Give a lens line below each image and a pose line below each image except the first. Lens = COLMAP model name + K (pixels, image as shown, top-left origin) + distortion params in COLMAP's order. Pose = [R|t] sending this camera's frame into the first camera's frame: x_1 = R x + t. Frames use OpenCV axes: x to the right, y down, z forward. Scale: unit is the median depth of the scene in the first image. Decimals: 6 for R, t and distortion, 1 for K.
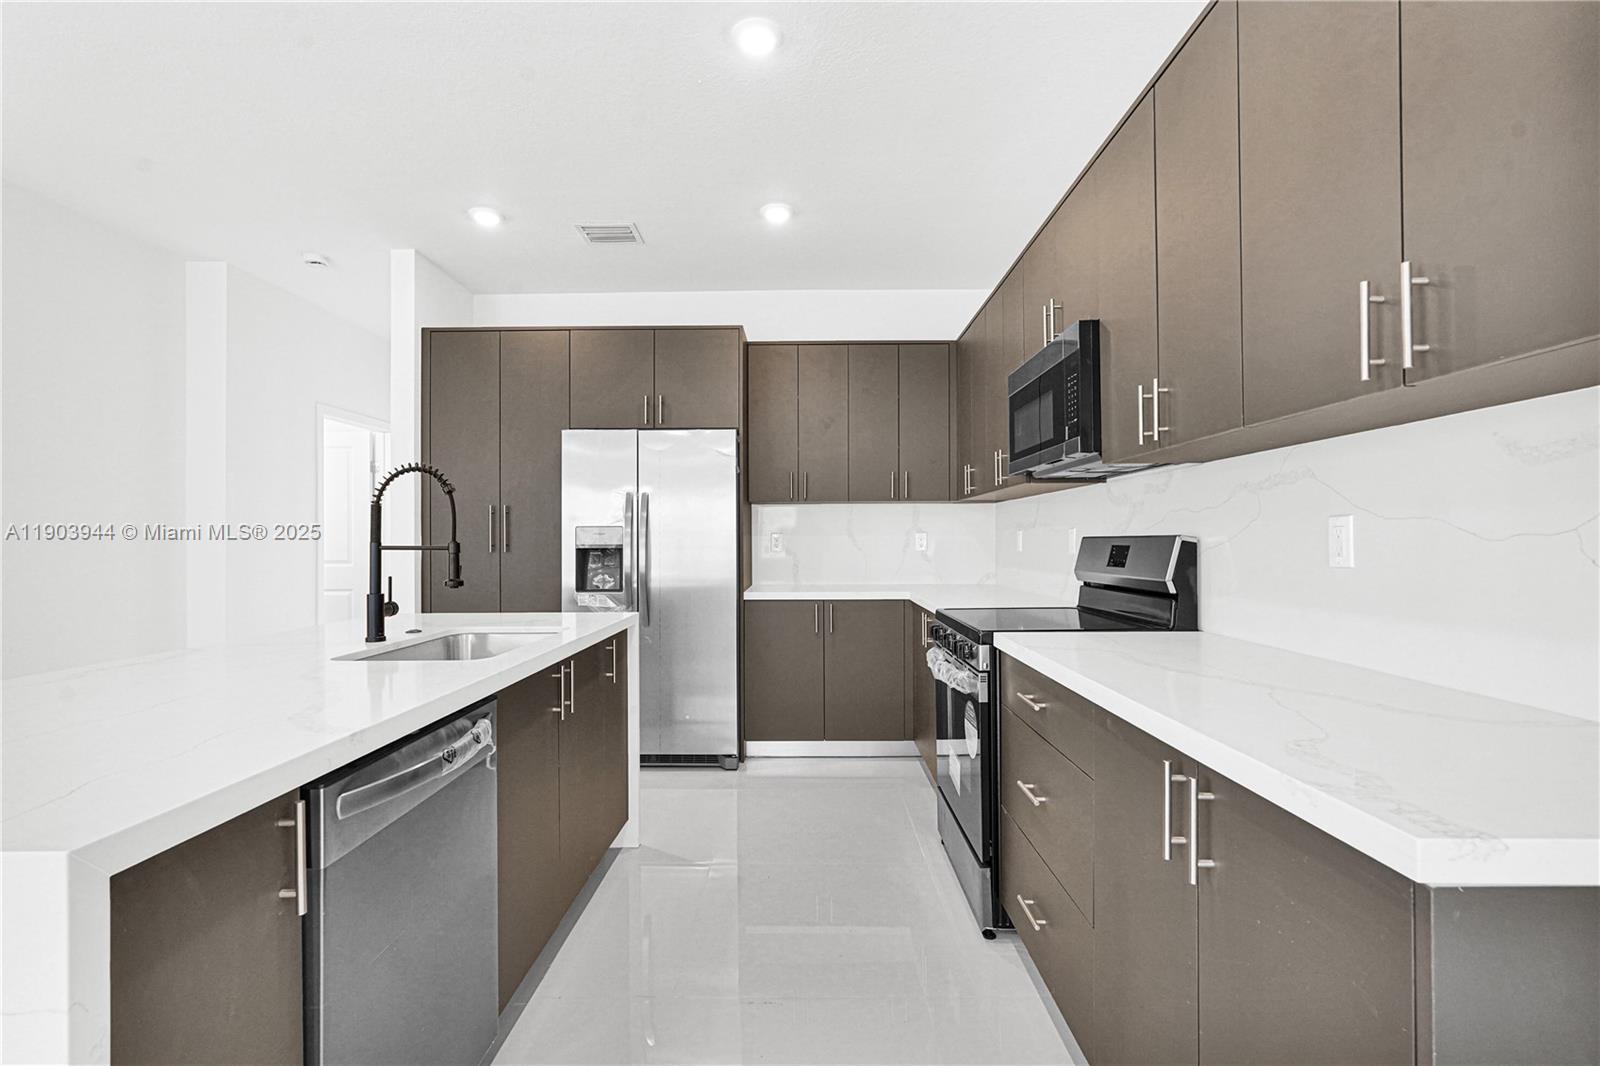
lens RADIAL K [[728.8, 0, 808.2], [0, 728.8, 540.9], [0, 0, 1]] dist [-0.015043, 0.008101]
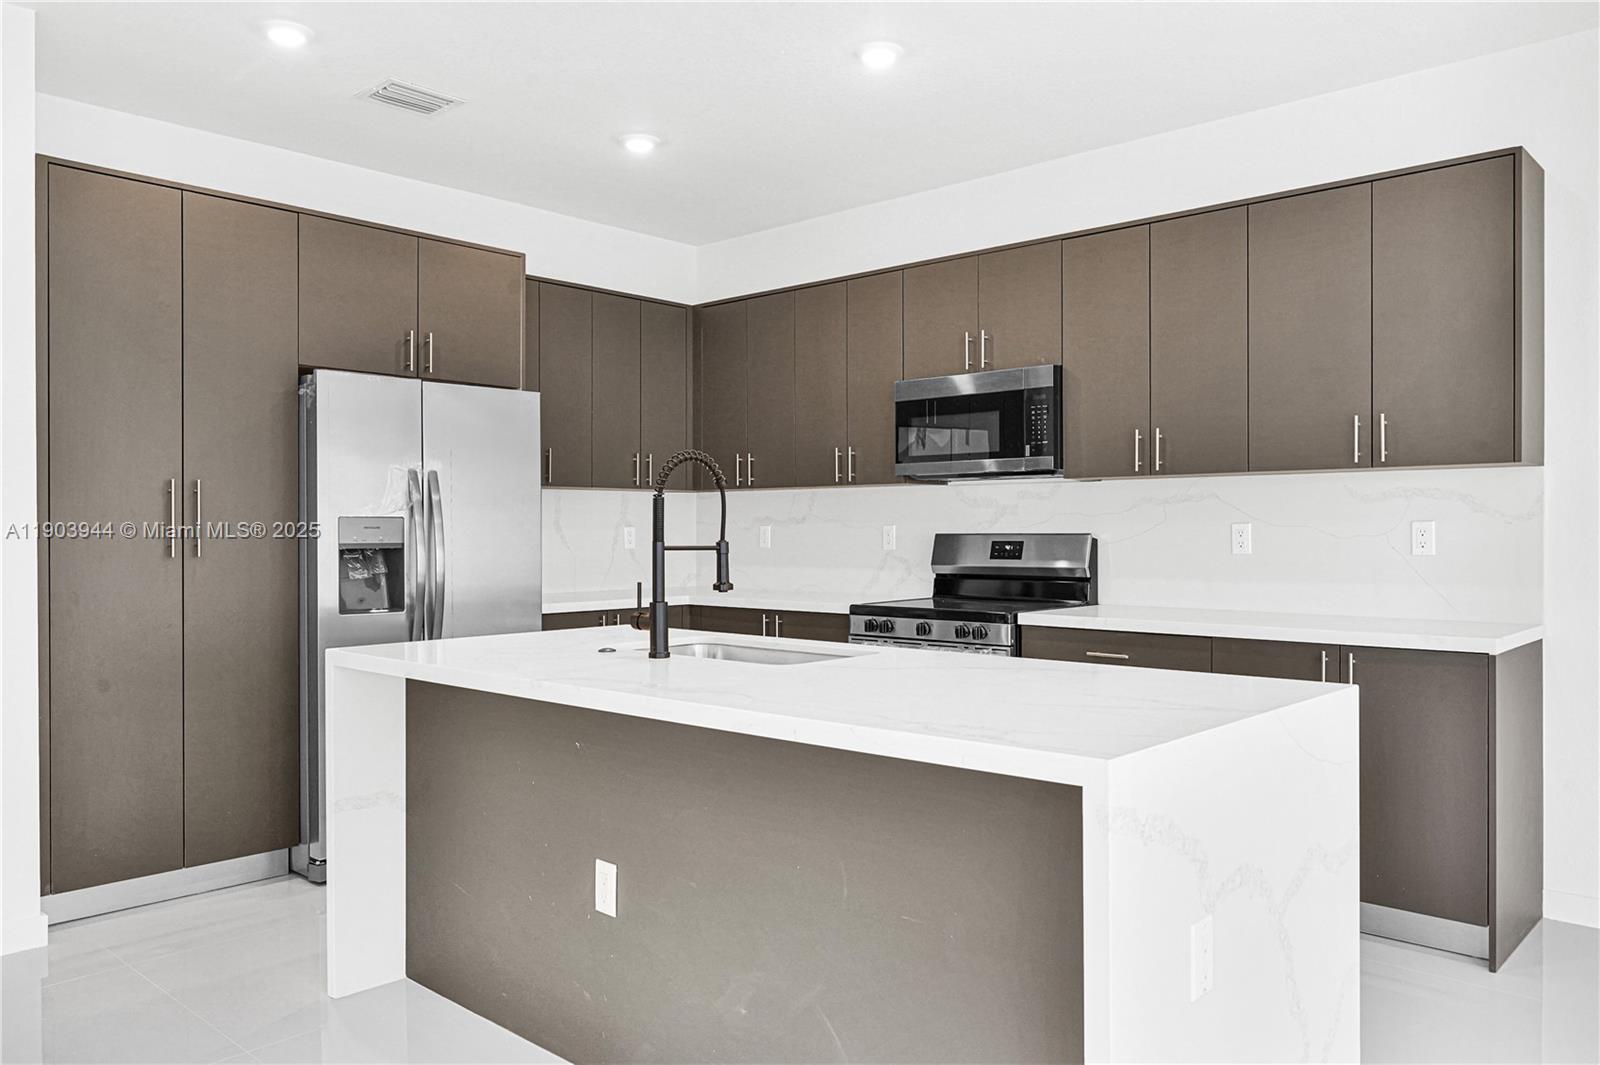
lens RADIAL K [[1156.0, 0, 791.0], [0, 1156.0, 534.2], [0, 0, 1]] dist [0.005665, -0.001847]
pose [[0.681412, -0.000316, 0.731900, -0.812670], [-0.000521, 0.999999, 0.000917, -0.004699], [-0.731900, -0.001006, 0.681411, -0.024865]]
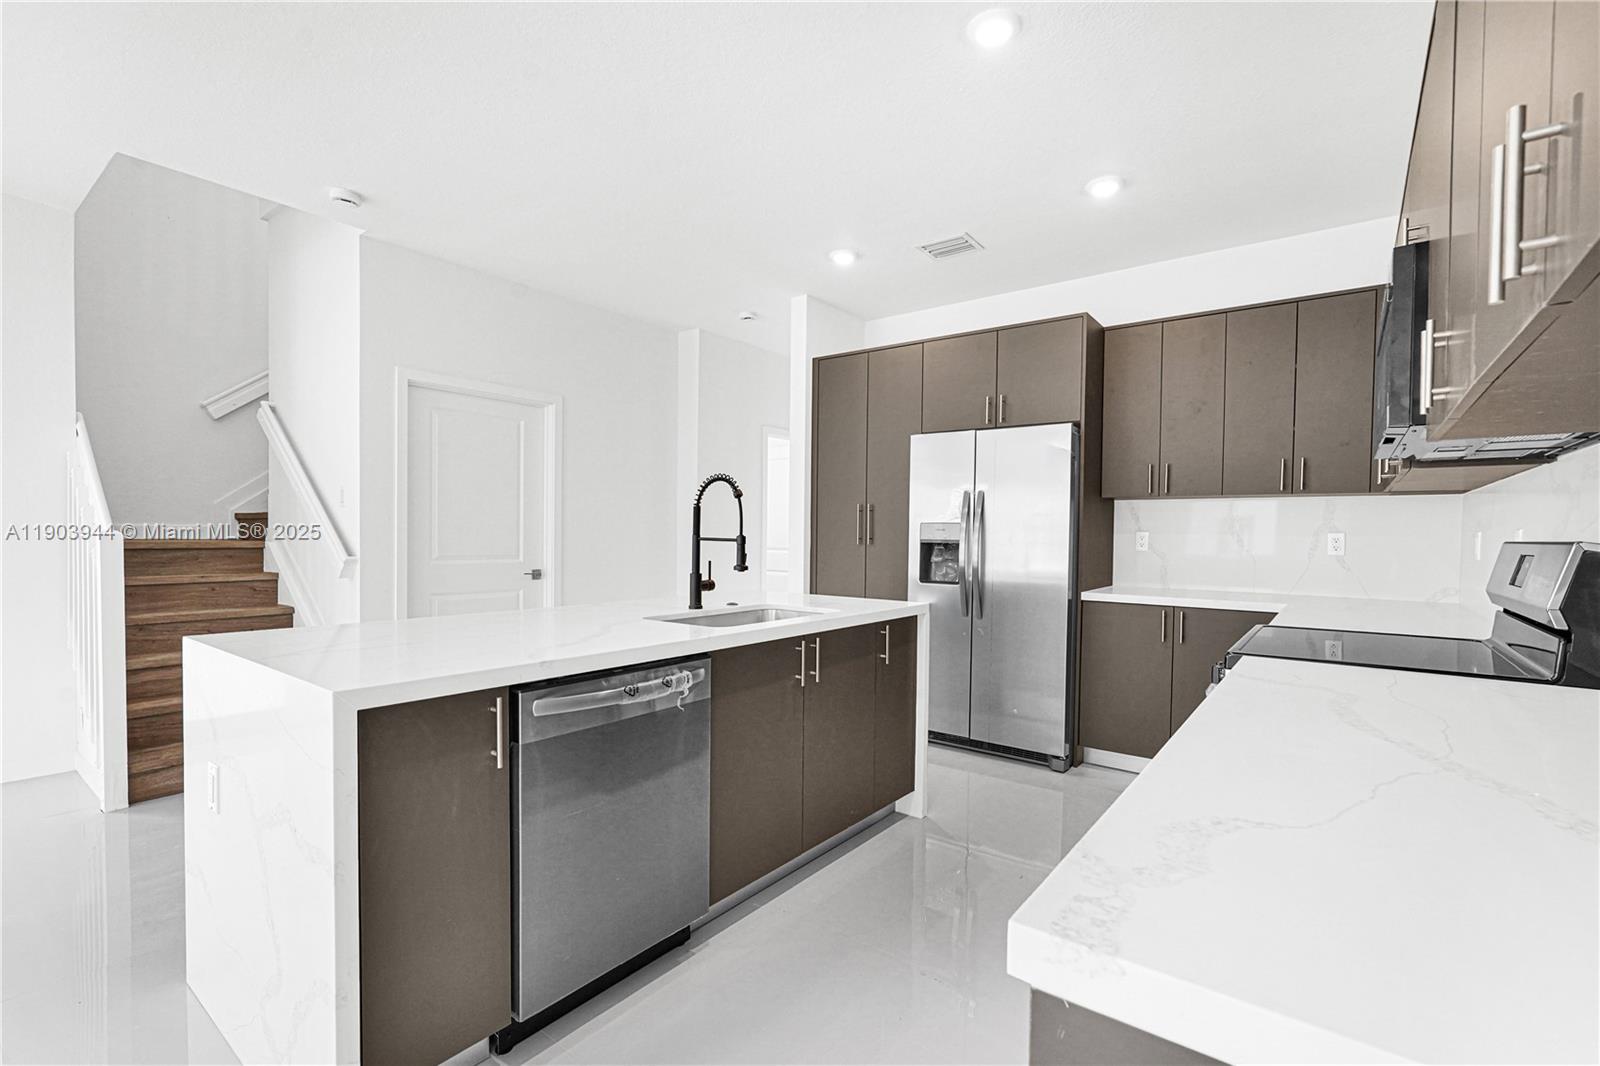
lens RADIAL K [[728.8, 0, 803.8], [0, 728.8, 550.3], [0, 0, 1]] dist [-0.015043, 0.008101]
pose [[0.794545, 0.027367, -0.606588, 0.206949], [-0.015544, 0.999573, 0.024737, -0.002948], [0.607006, -0.010226, 0.794631, 0.022924]]
